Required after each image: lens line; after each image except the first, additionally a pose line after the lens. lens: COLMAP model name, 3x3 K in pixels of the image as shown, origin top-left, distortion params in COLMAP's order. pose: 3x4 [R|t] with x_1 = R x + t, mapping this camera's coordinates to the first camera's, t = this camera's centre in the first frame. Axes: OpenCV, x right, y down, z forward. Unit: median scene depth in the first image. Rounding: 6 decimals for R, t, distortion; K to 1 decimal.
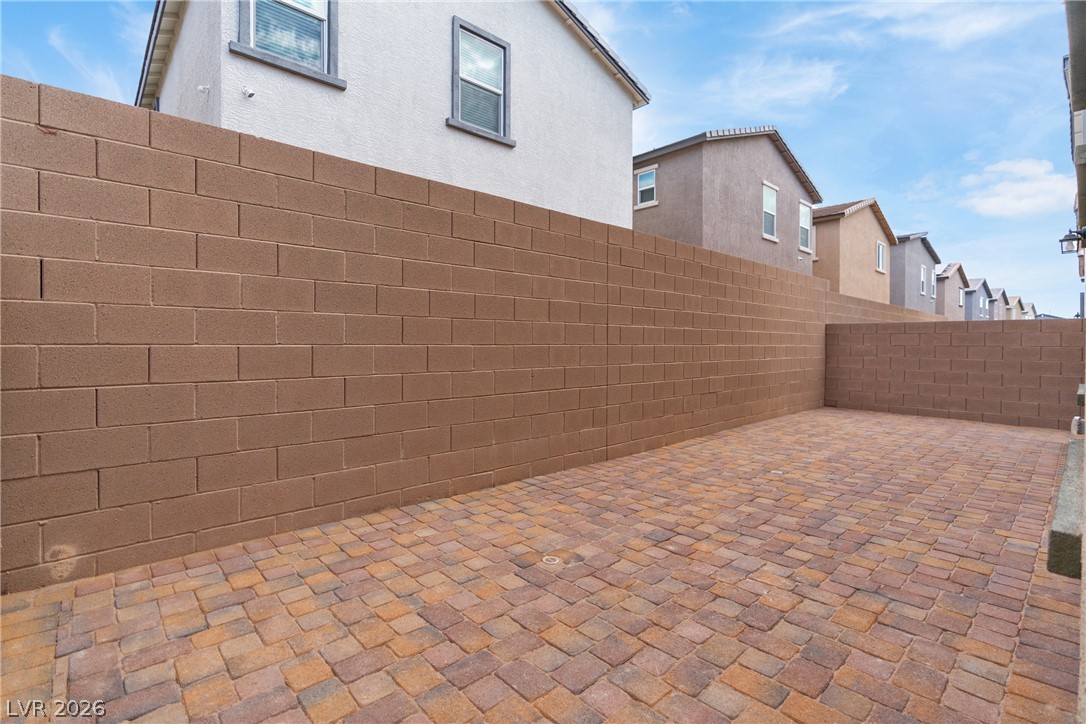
lens RADIAL K [[498.5, 0, 543.0], [0, 498.5, 362.0], [0, 0, 1]] dist [-0.004636, 0.000581]
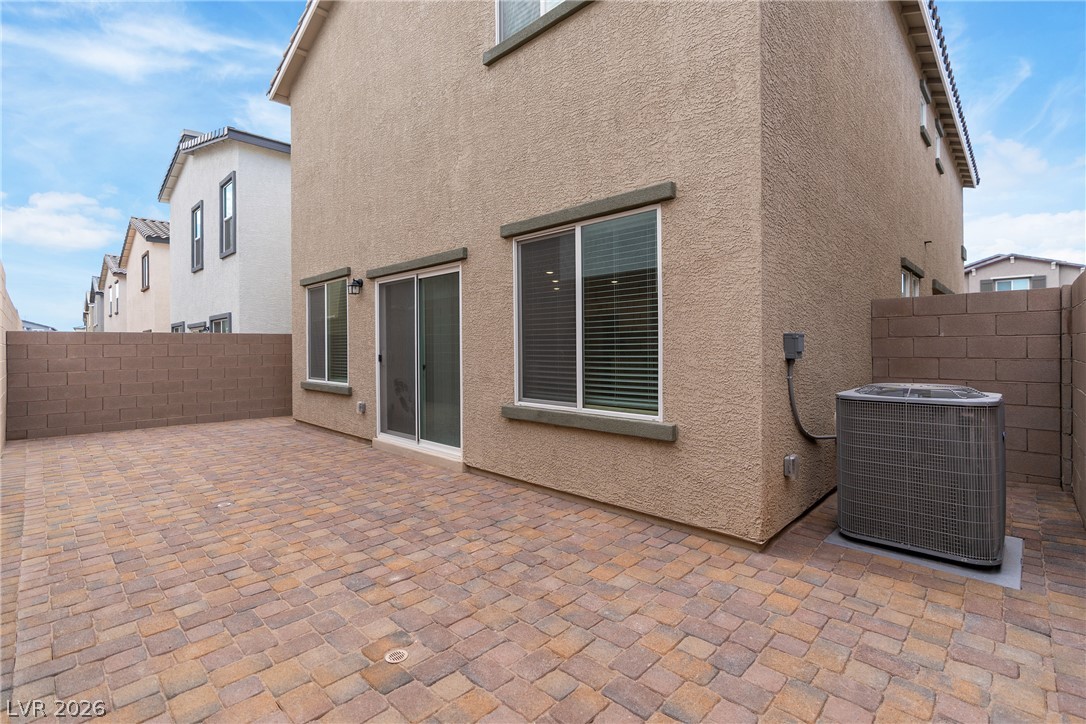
lens RADIAL K [[498.5, 0, 543.0], [0, 498.5, 362.0], [0, 0, 1]] dist [-0.004636, 0.000581]
pose [[-0.054805, -0.035243, 0.997875, -0.674633], [0.046731, 0.998191, 0.037821, -0.060203], [-0.997403, 0.048704, -0.053059, 0.733679]]
